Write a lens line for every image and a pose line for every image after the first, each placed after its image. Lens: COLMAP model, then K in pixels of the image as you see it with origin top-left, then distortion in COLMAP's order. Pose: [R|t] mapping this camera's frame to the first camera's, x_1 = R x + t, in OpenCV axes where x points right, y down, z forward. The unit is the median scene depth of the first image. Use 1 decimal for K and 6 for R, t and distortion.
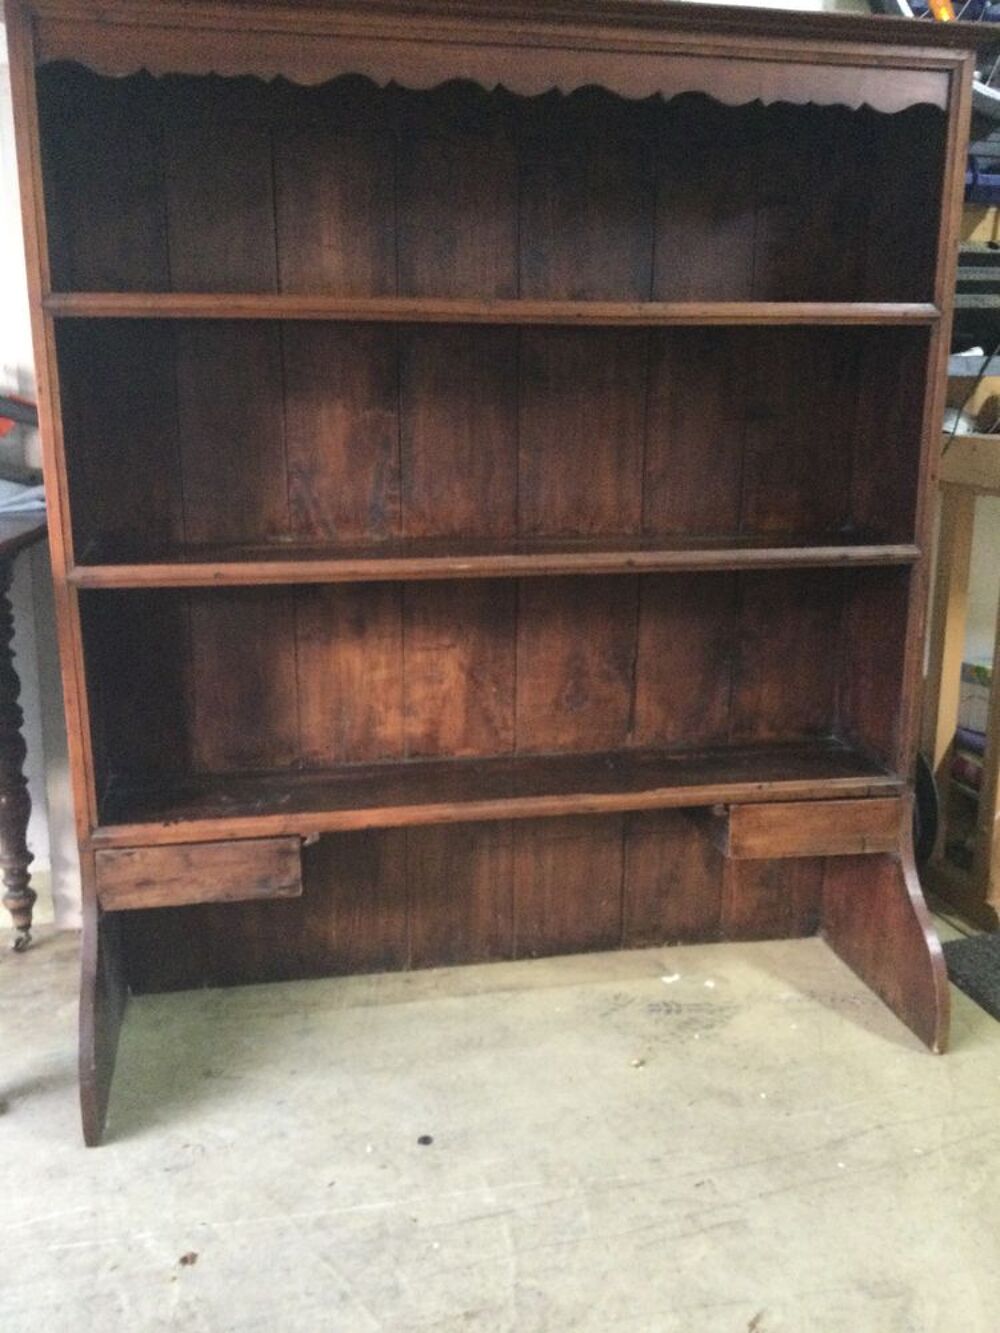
lens RADIAL K [[1194.5, 0, 494.5], [0, 1194.5, 669.6], [0, 0, 1]] dist [0.122063, -0.252471]
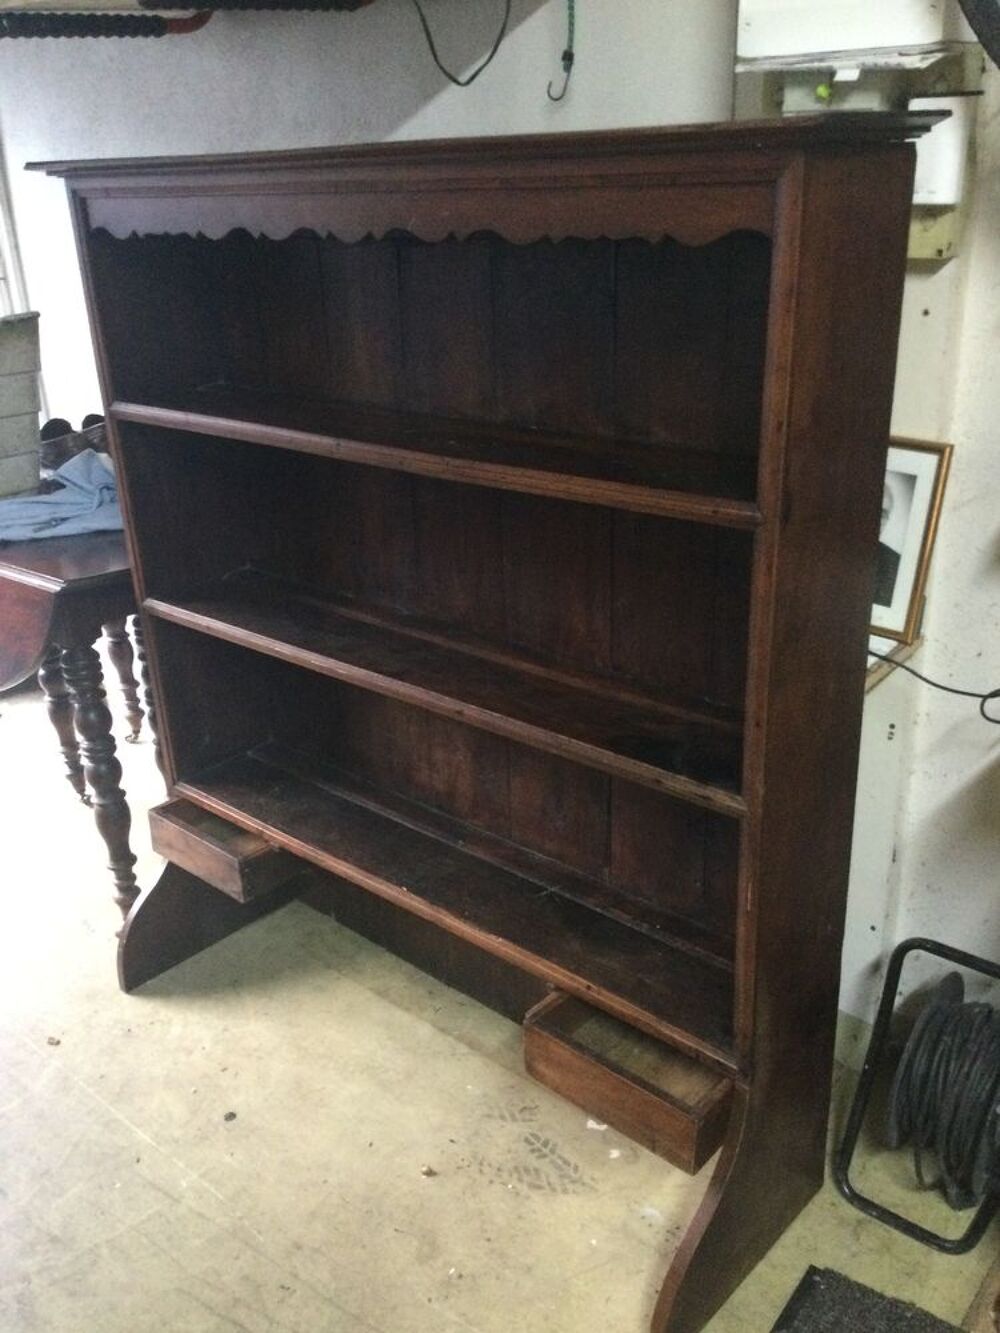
lens RADIAL K [[1194.5, 0, 494.5], [0, 1194.5, 669.6], [0, 0, 1]] dist [0.122063, -0.252471]
pose [[0.610472, 0.280062, -0.740871, 0.829641], [-0.147756, 0.959246, 0.240862, -0.357759], [0.778134, -0.037571, 0.626974, 0.422606]]
